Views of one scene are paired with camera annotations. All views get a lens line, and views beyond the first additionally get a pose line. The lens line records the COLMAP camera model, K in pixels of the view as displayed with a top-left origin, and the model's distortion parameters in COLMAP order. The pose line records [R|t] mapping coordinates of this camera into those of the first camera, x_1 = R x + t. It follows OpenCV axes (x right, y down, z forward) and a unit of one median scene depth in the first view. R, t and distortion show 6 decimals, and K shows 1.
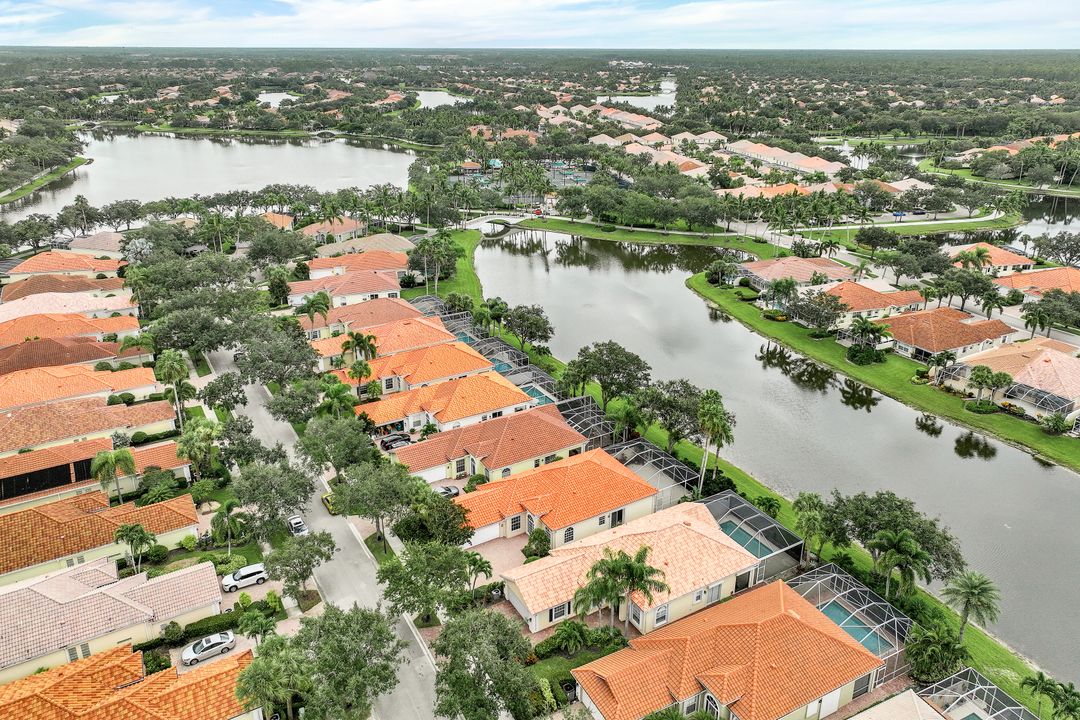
lens RADIAL K [[739.4, 0, 540.0], [0, 739.4, 360.0], [0, 0, 1]] dist [-0.000300, 0.000007]
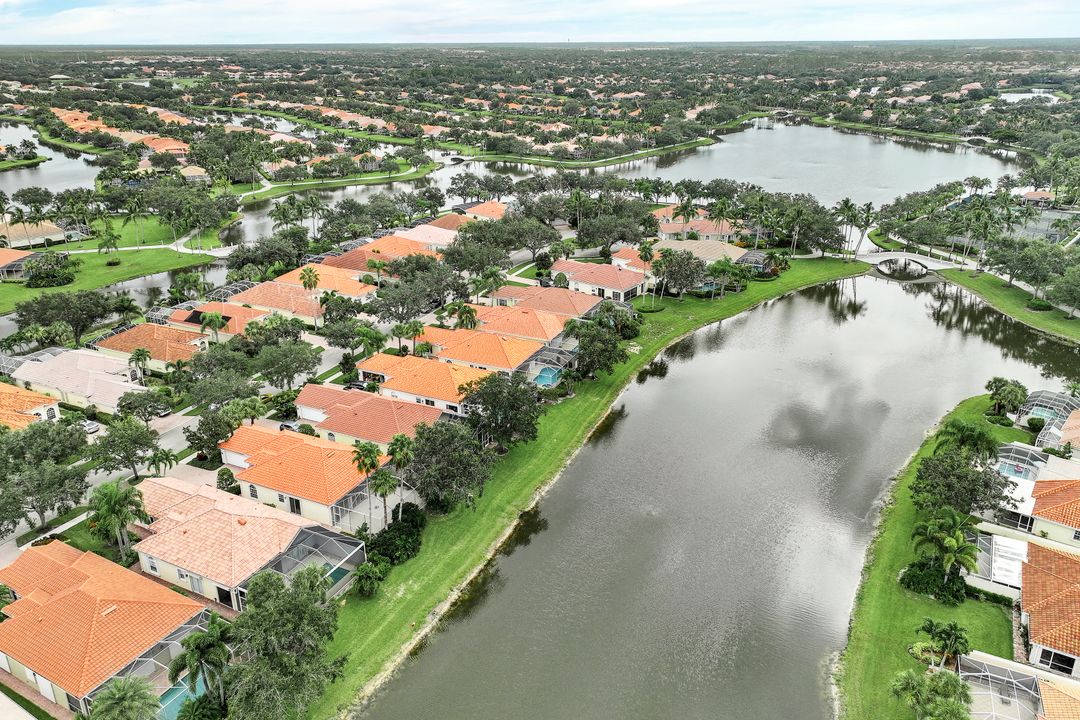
lens RADIAL K [[744.4, 0, 540.0], [0, 744.4, 360.0], [0, 0, 1]] dist [0.044155, 0.001123]
pose [[0.544742, 0.316754, -0.776481, 0.836809], [-0.315343, 0.935336, 0.160327, -0.203403], [0.777055, 0.157521, 0.609404, 0.478449]]
